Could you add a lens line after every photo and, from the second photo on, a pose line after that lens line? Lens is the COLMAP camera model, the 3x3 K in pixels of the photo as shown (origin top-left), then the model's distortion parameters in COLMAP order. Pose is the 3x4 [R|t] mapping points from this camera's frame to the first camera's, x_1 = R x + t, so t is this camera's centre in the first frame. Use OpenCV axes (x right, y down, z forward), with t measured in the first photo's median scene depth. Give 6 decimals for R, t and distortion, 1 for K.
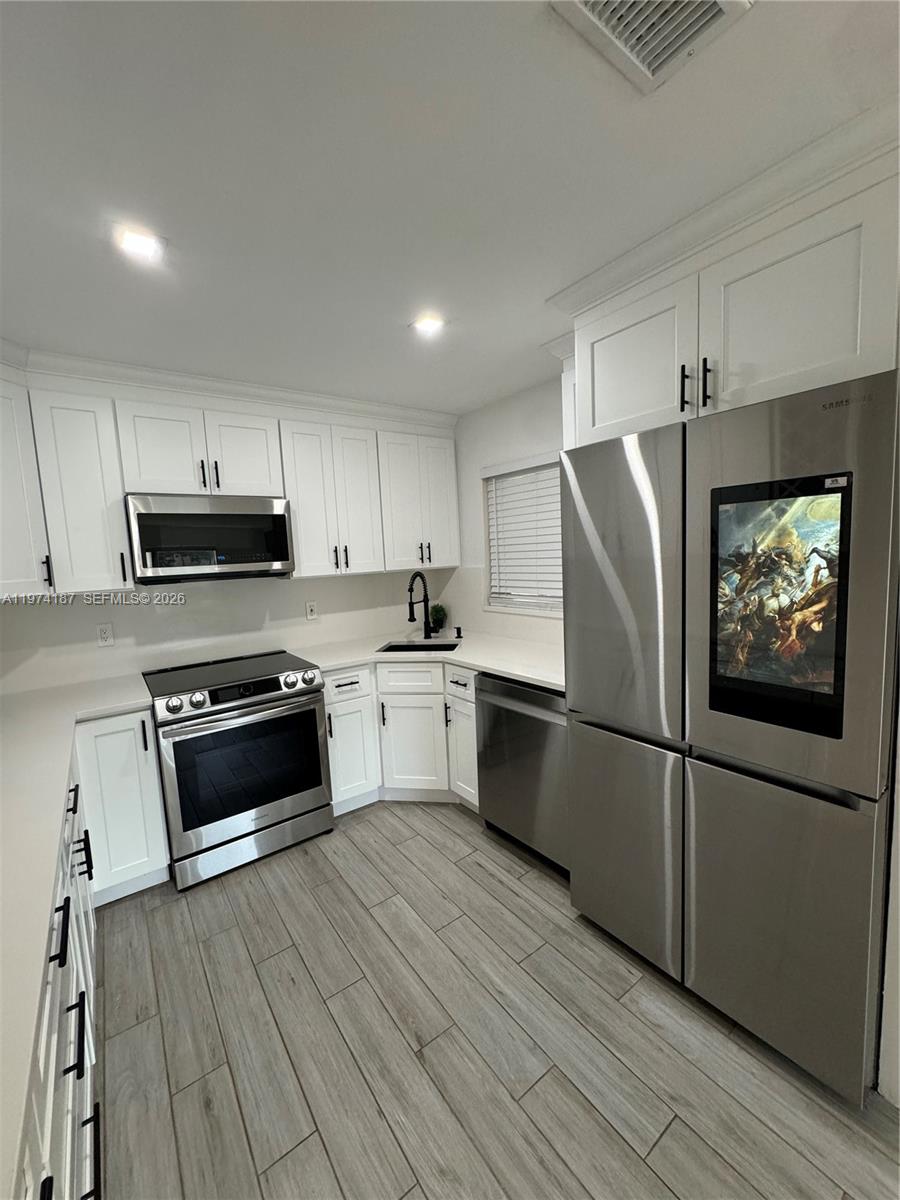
lens RADIAL K [[479.5, 0, 452.1], [0, 479.5, 602.7], [0, 0, 1]] dist [-0.002486, 0.001104]
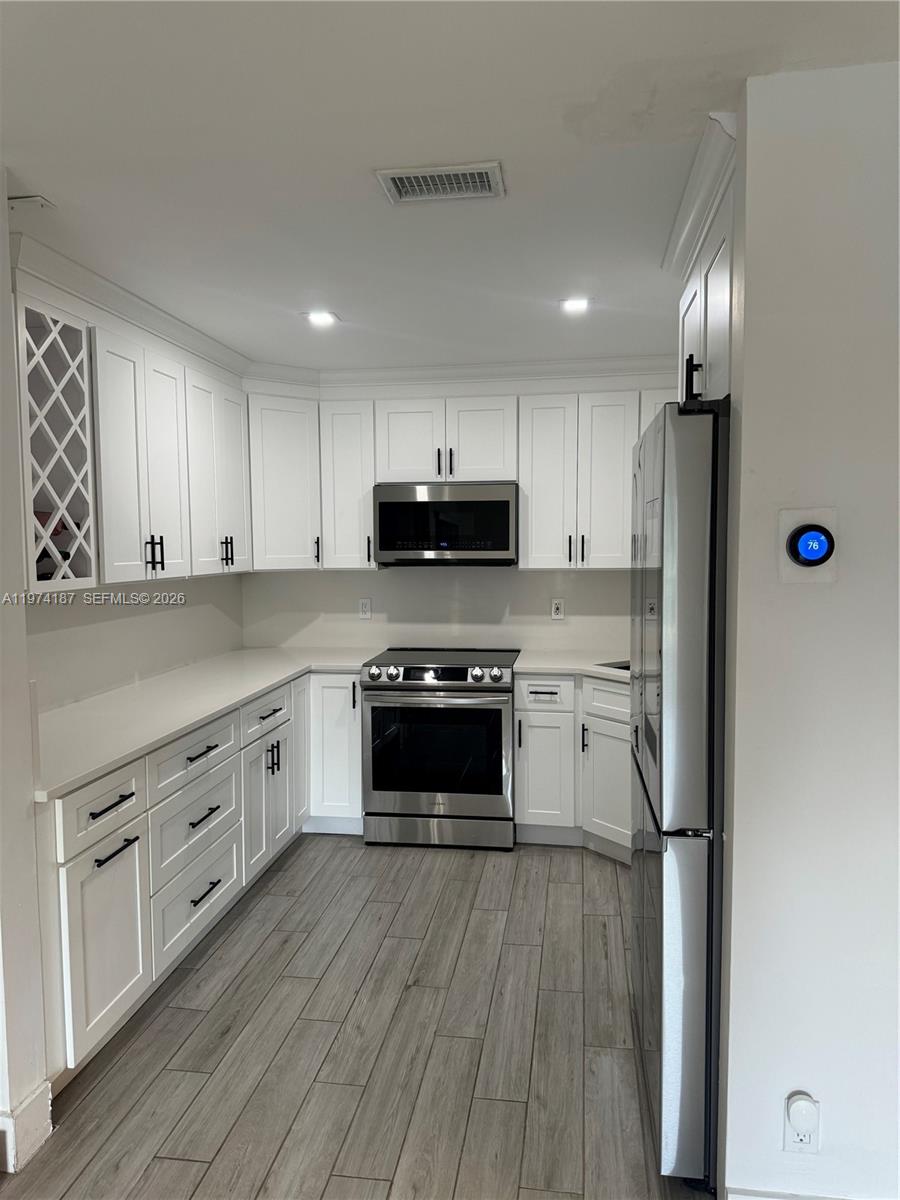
lens RADIAL K [[843.4, 0, 443.9], [0, 843.4, 598.8], [0, 0, 1]] dist [0.056524, -0.015776]
pose [[0.701981, 0.089007, -0.706612, 0.897084], [-0.105593, 0.994202, 0.020332, -0.016353], [0.704325, 0.060341, 0.707309, -0.288319]]
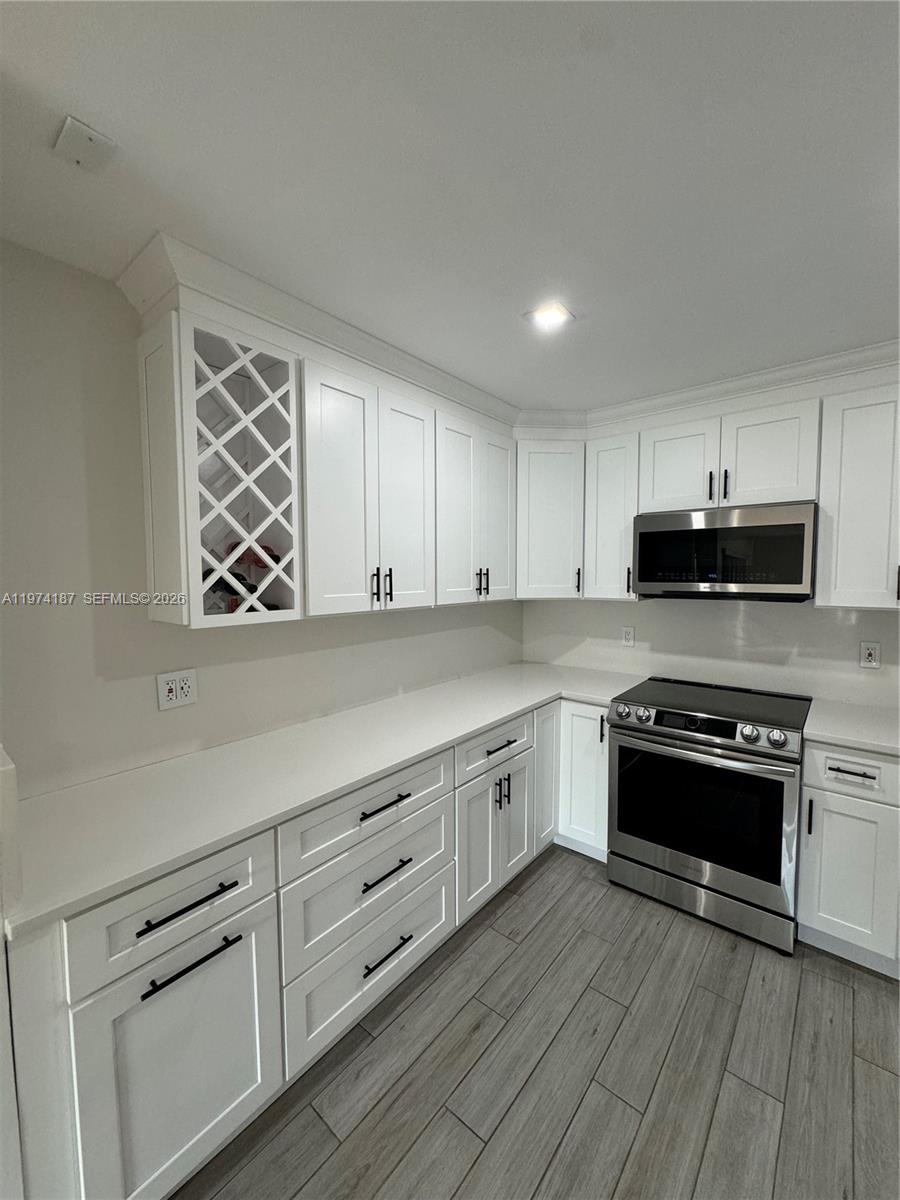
lens RADIAL K [[479.5, 0, 450.4], [0, 479.5, 604.3], [0, 0, 1]] dist [-0.002486, 0.001104]
pose [[0.238332, 0.105744, -0.965410, 0.328395], [-0.114061, 0.990223, 0.080303, -0.062708], [0.964463, 0.090977, 0.248063, 0.335130]]
